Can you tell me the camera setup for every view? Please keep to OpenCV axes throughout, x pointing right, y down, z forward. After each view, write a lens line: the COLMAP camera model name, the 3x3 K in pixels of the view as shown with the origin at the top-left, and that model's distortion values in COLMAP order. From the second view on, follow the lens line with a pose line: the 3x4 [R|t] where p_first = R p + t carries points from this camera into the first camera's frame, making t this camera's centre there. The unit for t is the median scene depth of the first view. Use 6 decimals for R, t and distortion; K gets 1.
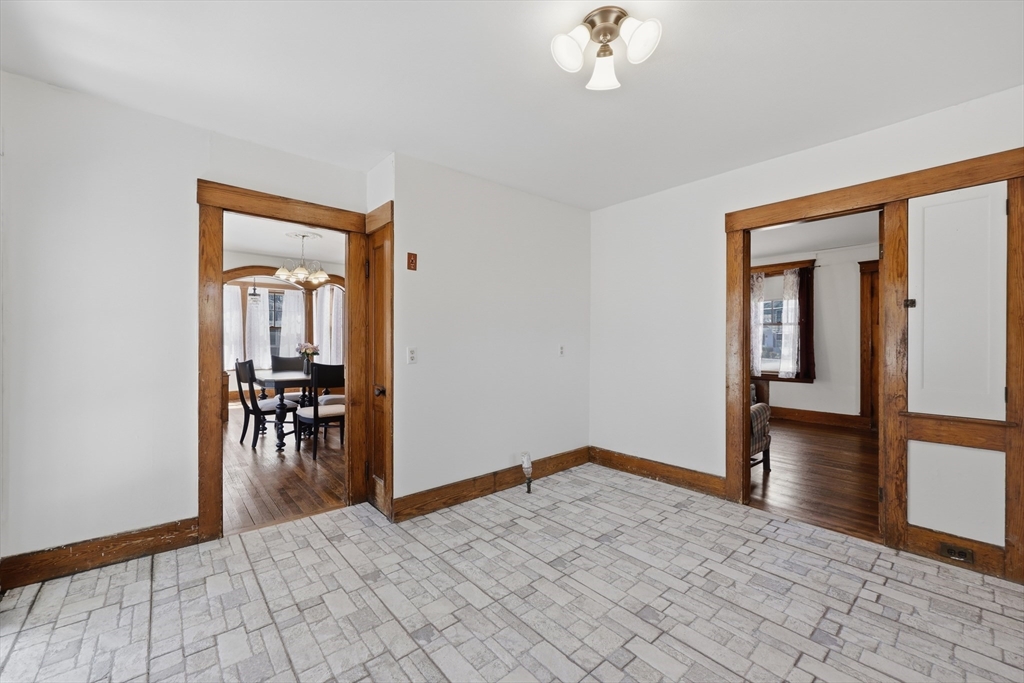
lens RADIAL K [[414.1, 0, 513.1], [0, 414.1, 332.1], [0, 0, 1]] dist [-0.002465, 0.001114]
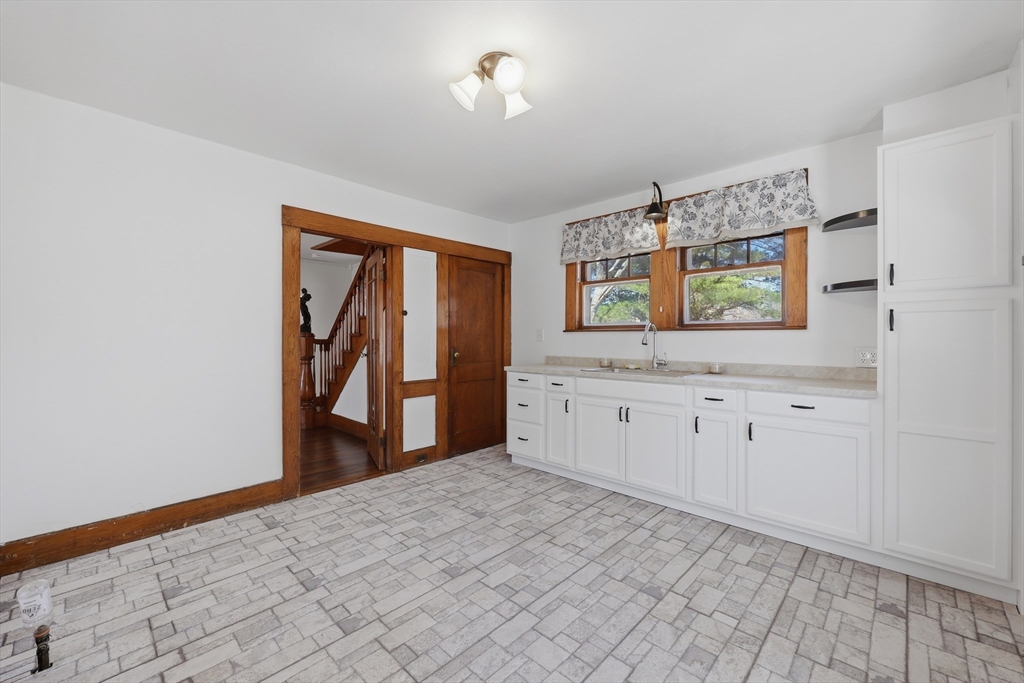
lens RADIAL K [[414.1, 0, 505.1], [0, 414.1, 347.1], [0, 0, 1]] dist [-0.002465, 0.001114]
pose [[-0.086964, -0.027264, 0.995838, -0.657326], [-0.016743, 0.999524, 0.025902, 0.012990], [-0.996071, -0.014420, -0.087379, 0.765687]]
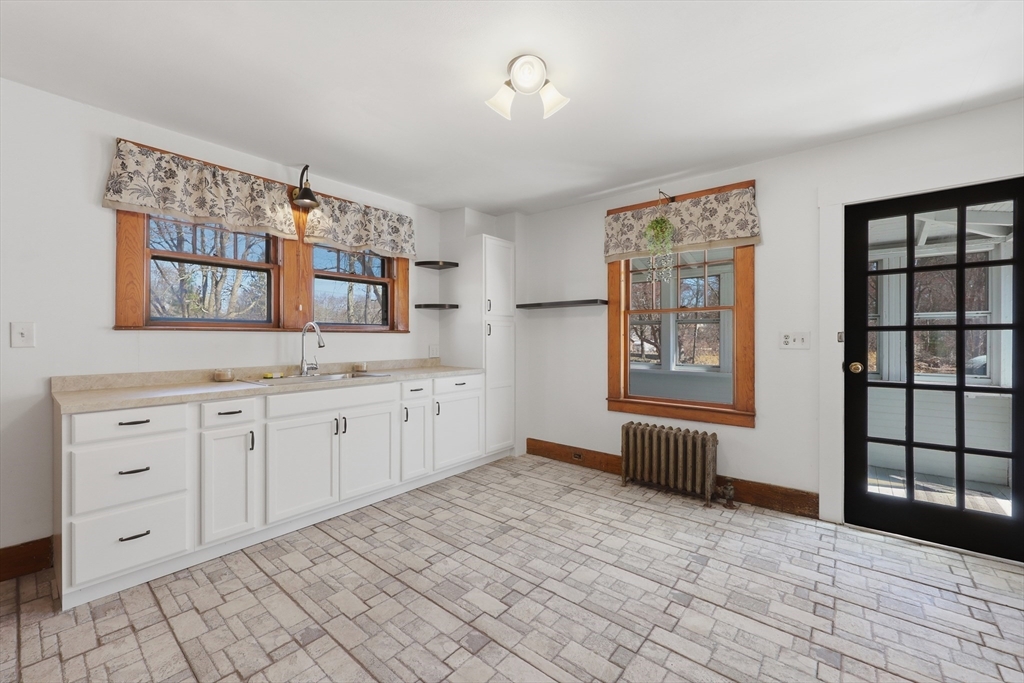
lens RADIAL K [[414.1, 0, 519.7], [0, 414.1, 346.7], [0, 0, 1]] dist [-0.002465, 0.001114]
pose [[-0.983296, 0.002001, -0.182001, 0.315867], [0.001403, 0.999993, 0.003414, 0.027704], [0.182006, 0.003102, -0.983292, 1.505268]]
